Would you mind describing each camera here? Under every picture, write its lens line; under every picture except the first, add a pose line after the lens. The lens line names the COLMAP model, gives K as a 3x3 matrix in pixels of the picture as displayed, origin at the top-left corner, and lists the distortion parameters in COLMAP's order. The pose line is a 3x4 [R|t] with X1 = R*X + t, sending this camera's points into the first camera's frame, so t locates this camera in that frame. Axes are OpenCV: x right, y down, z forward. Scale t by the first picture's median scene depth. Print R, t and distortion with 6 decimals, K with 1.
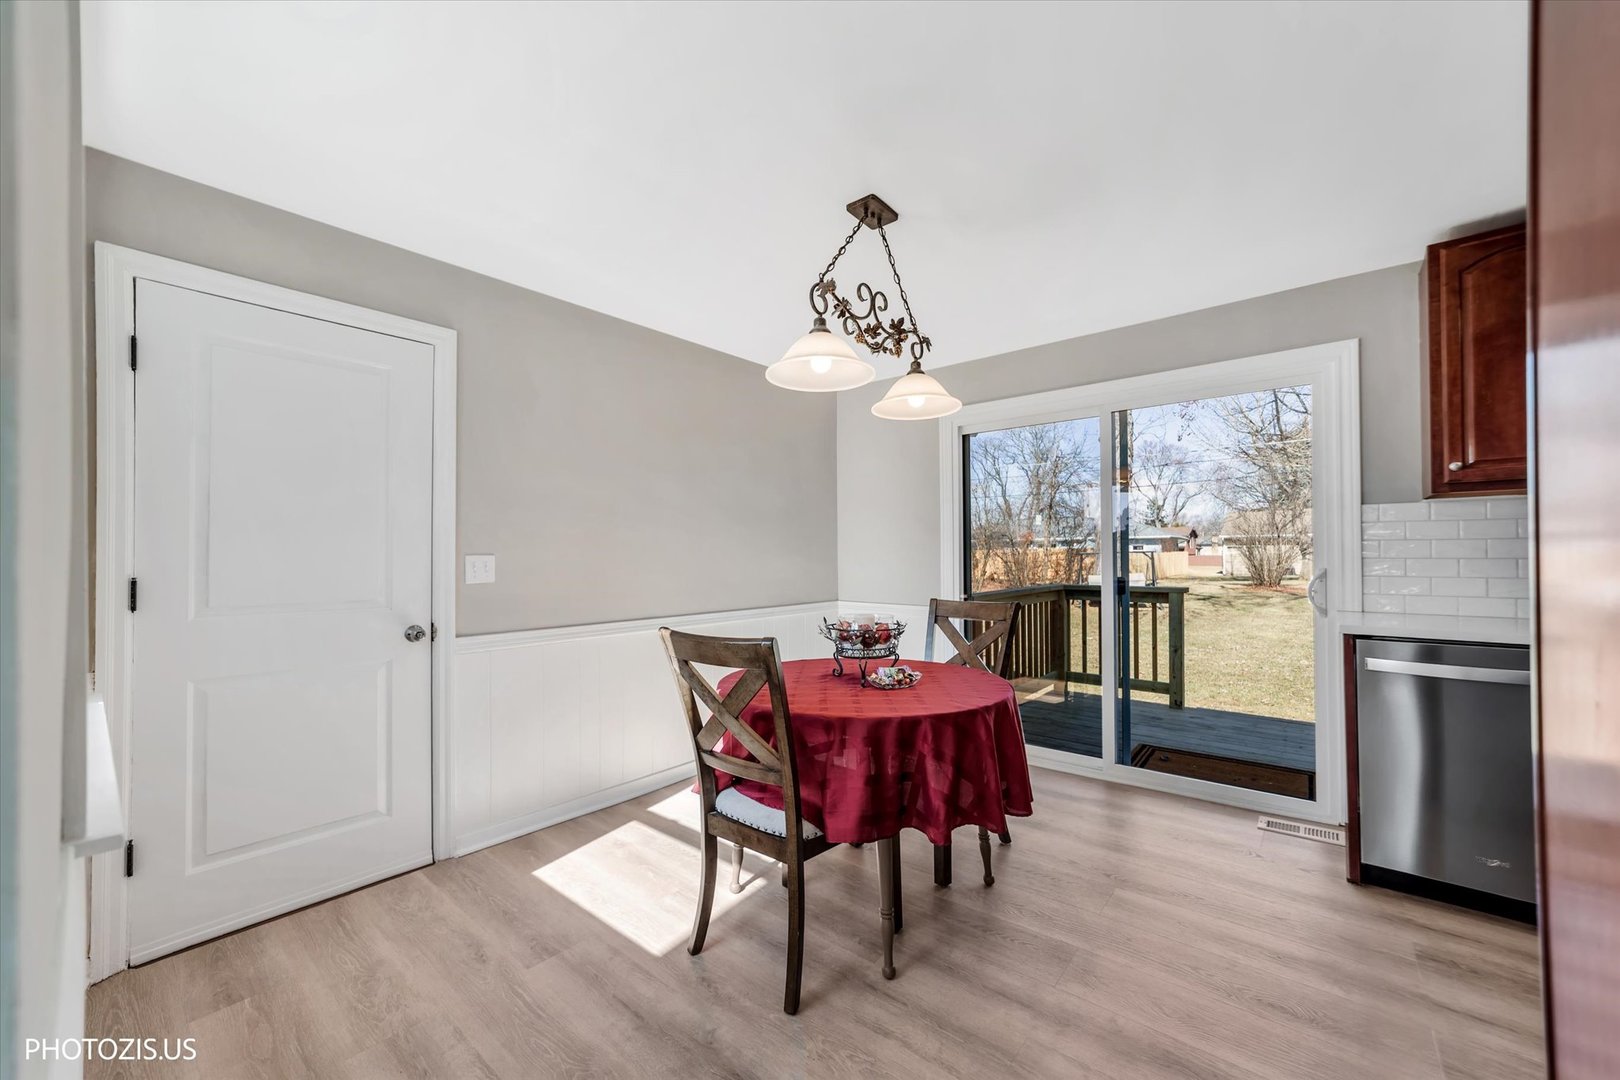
lens RADIAL K [[635.2, 0, 808.2], [0, 635.2, 550.9], [0, 0, 1]] dist [-0.003869, 0.002614]
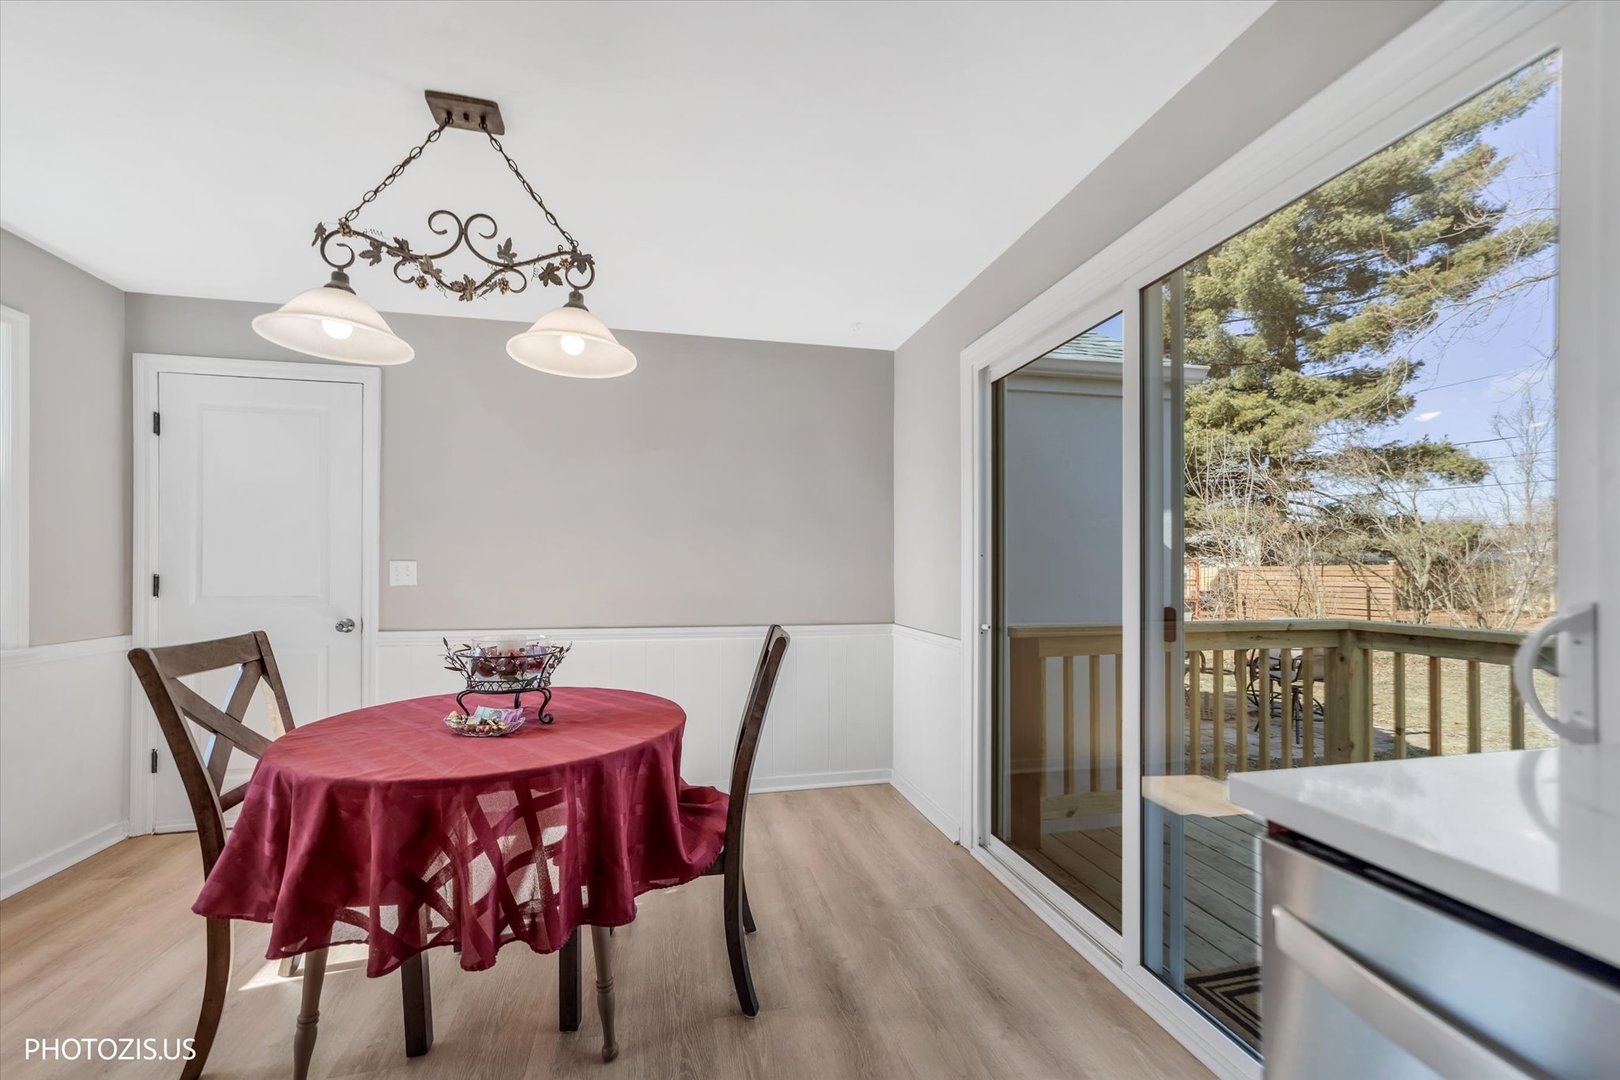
lens RADIAL K [[635.2, 0, 805.1], [0, 635.2, 570.6], [0, 0, 1]] dist [-0.003869, 0.002614]
pose [[0.793530, 0.008081, -0.608478, 0.931745], [-0.001530, 0.999935, 0.011285, 0.011677], [0.608529, -0.008024, 0.793491, 0.655832]]
